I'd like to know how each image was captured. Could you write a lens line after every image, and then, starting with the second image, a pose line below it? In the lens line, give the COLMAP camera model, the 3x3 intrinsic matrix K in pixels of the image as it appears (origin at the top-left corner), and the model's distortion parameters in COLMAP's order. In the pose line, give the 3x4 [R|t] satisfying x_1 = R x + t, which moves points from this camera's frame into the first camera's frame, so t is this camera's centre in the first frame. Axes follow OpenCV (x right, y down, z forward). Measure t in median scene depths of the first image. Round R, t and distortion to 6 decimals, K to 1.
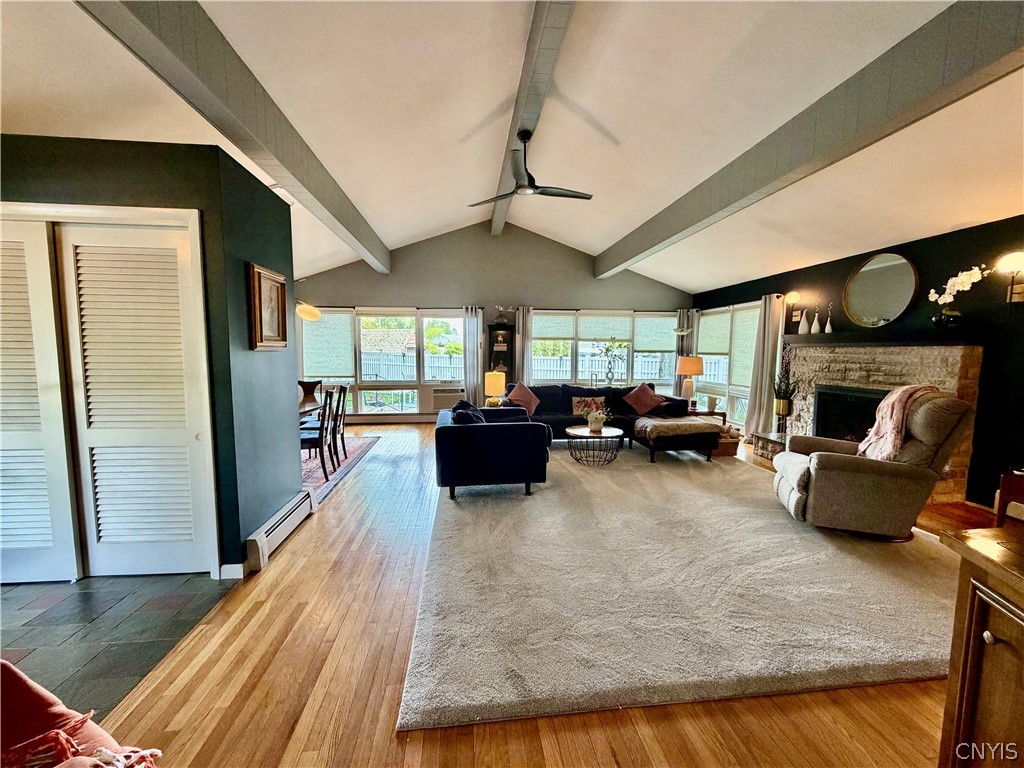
lens RADIAL K [[408.4, 0, 512.0], [0, 408.4, 384.0], [0, 0, 1]] dist [-0.000341, -0.000332]
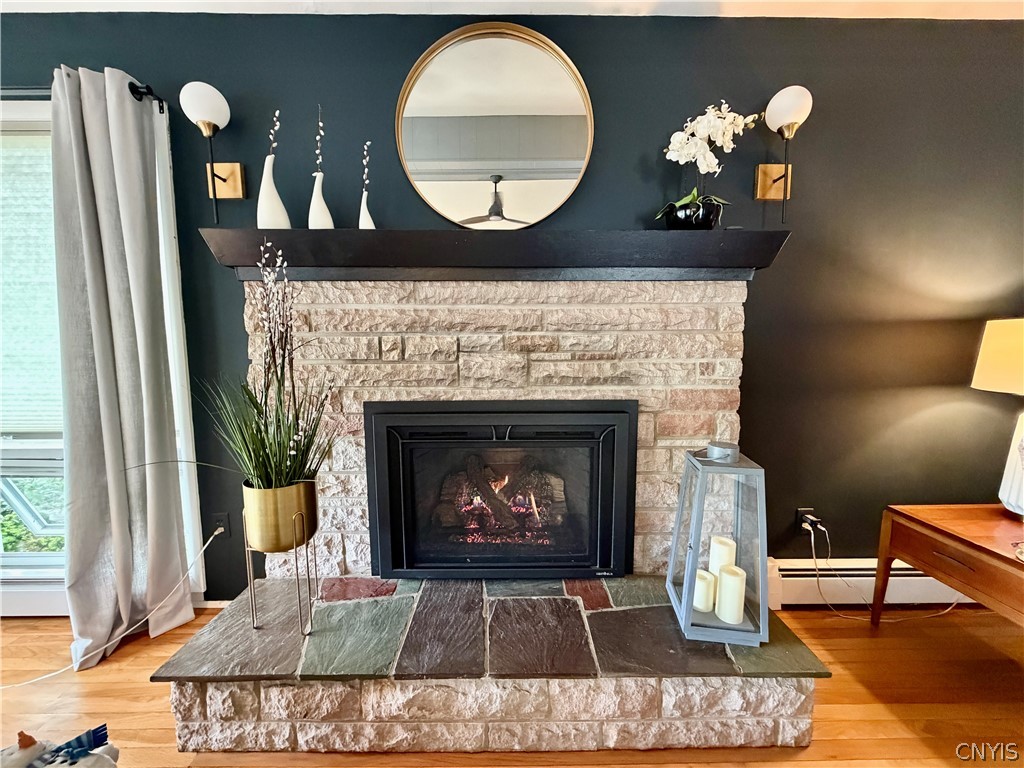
lens RADIAL K [[408.4, 0, 512.0], [0, 408.4, 384.0], [0, 0, 1]] dist [-0.000341, -0.000332]
pose [[0.110248, -0.114692, 0.987264, 0.505264], [0.084478, 0.990806, 0.105670, -0.040733], [-0.990307, 0.071752, 0.118923, 0.949743]]
